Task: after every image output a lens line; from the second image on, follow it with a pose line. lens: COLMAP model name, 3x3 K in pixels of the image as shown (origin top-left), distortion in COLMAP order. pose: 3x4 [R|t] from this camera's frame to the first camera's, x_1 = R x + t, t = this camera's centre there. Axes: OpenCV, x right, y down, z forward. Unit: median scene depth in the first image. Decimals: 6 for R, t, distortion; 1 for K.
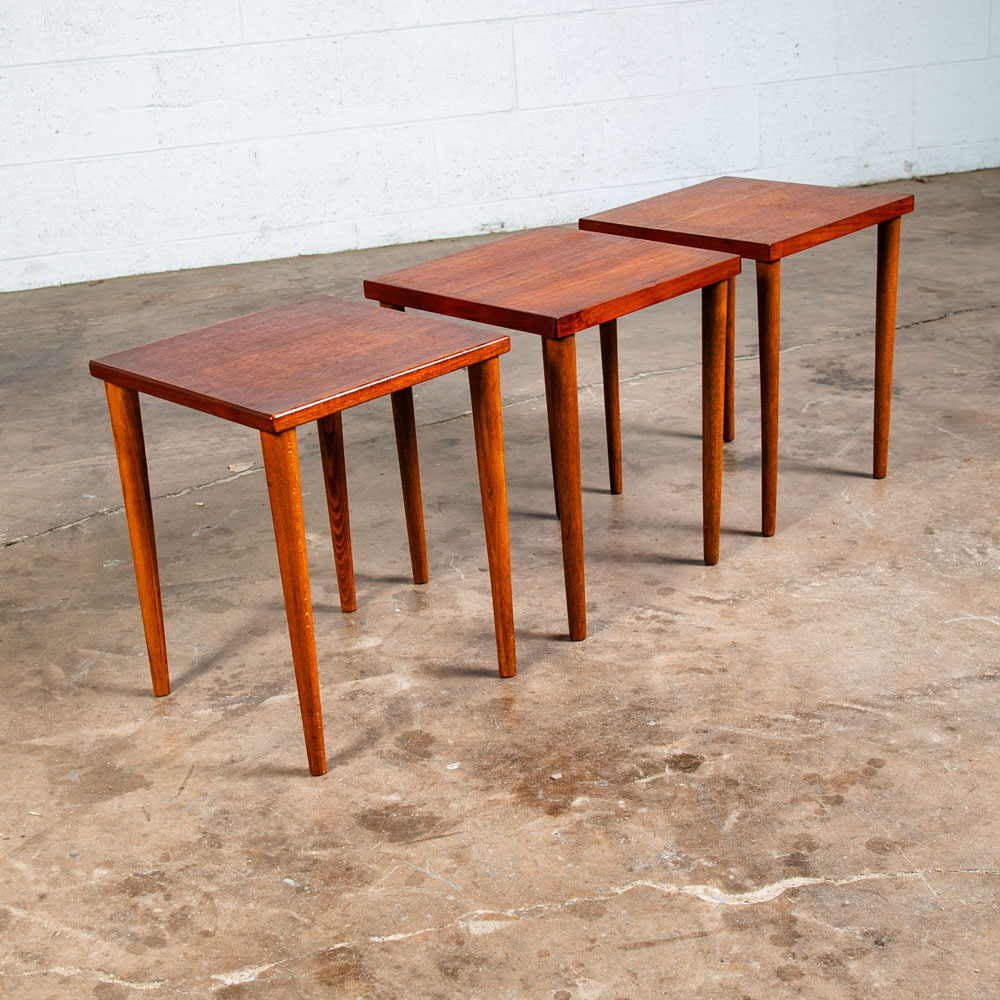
lens RADIAL K [[1711.4, 0, 481.0], [0, 1711.4, 494.4], [0, 0, 1]] dist [0.007994, 0.000000]
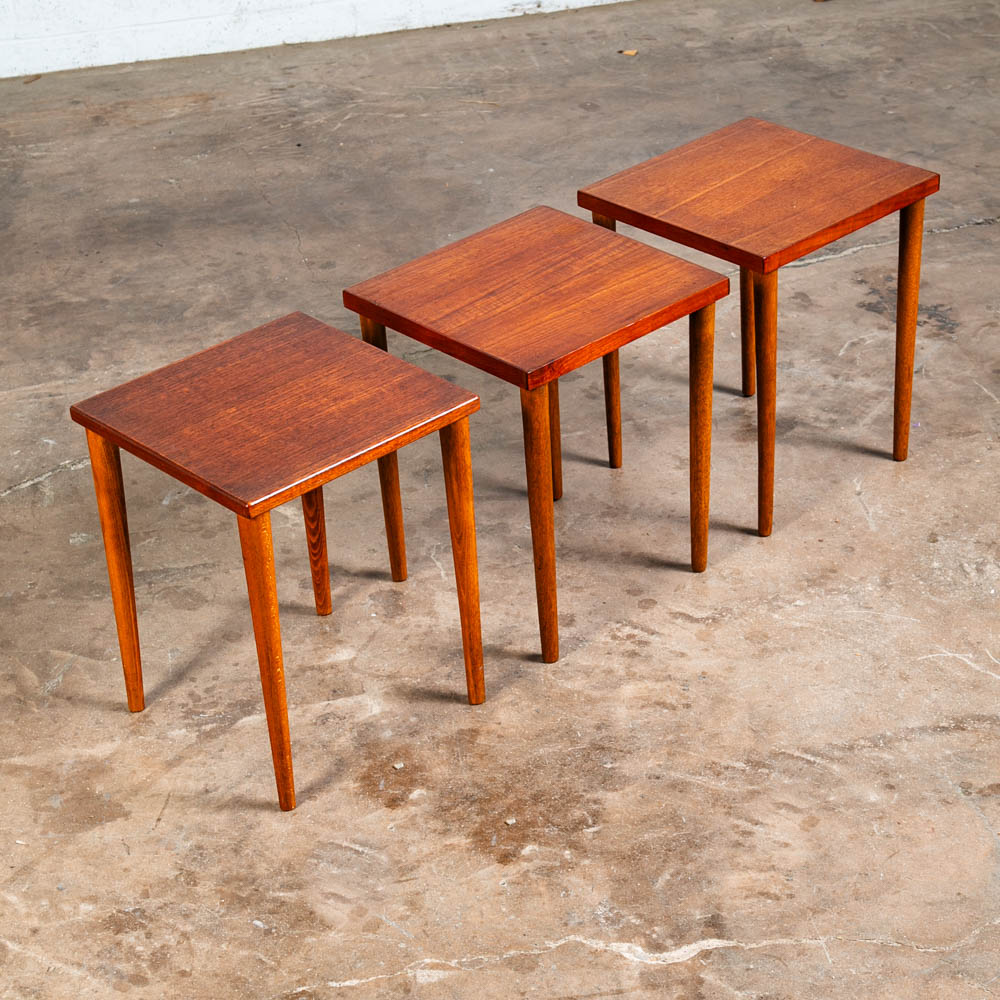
lens RADIAL K [[2624.1, 0, 485.0], [0, 2624.1, 453.7], [0, 0, 1]] dist [0.186094, 0.000000]
pose [[0.999229, 0.026659, -0.028811, 0.060871], [-0.022456, 0.990251, 0.137471, -0.252023], [0.032195, -0.136718, 0.990087, -0.519619]]
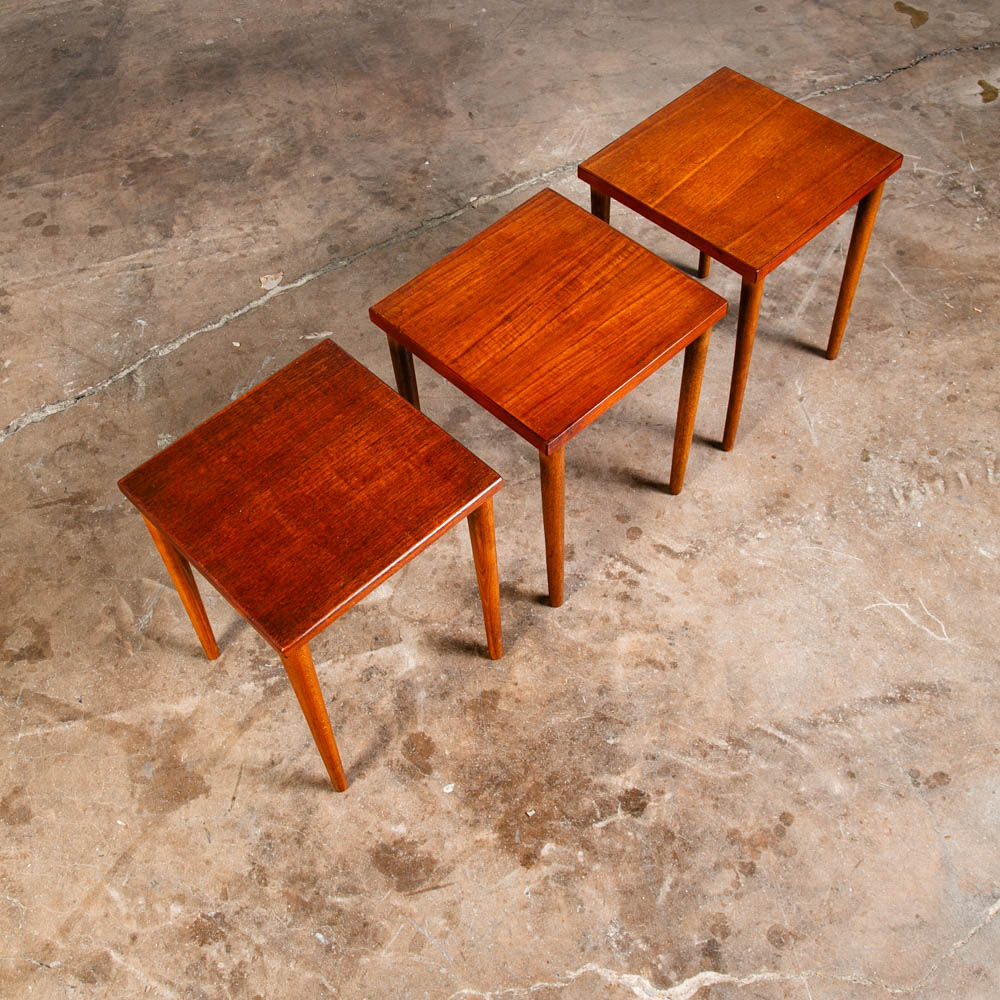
lens RADIAL K [[1287.7, 0, 469.3], [0, 1287.7, 450.2], [0, 0, 1]] dist [-0.067015, 0.000000]
pose [[0.999743, 0.019362, -0.011767, 0.004584], [-0.010872, 0.865599, 0.500621, -0.468801], [0.019879, -0.500364, 0.865587, 0.282222]]
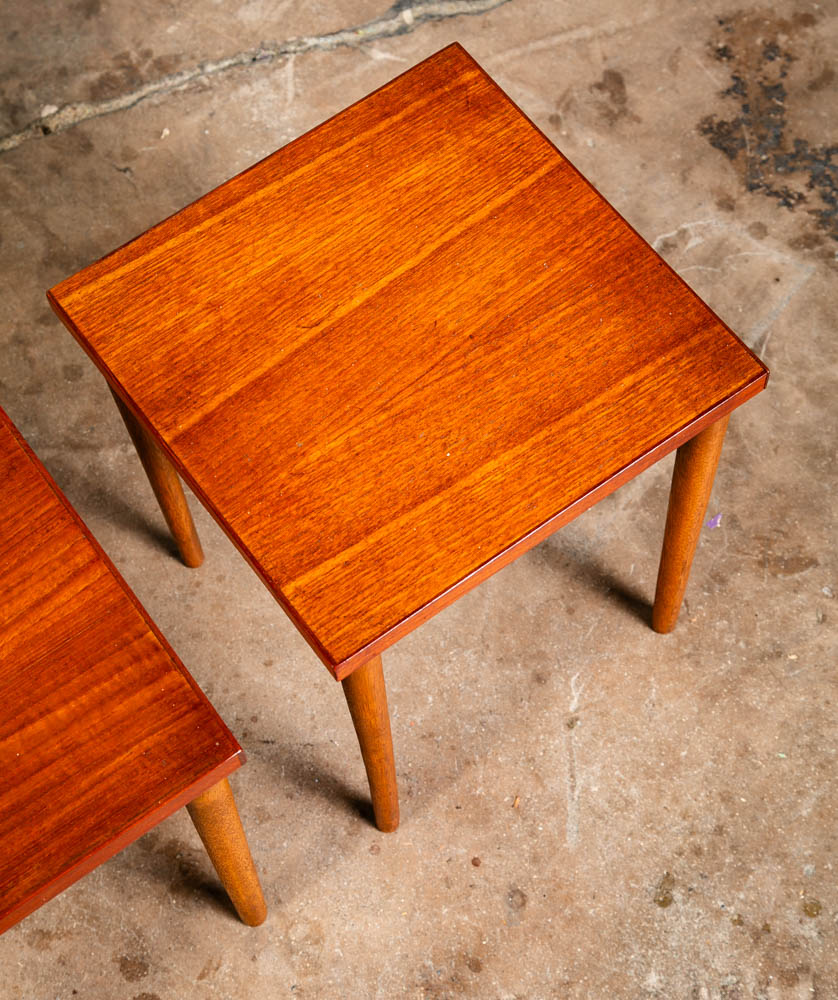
lens RADIAL K [[2070.3, 0, 417.8], [0, 2070.3, 448.1], [0, 0, 1]] dist [0.213085, 0.000000]
pose [[0.988601, 0.141163, -0.052357, 0.225292], [-0.069429, 0.735995, 0.673418, -0.606292], [0.133596, -0.662106, 0.737406, 0.667021]]
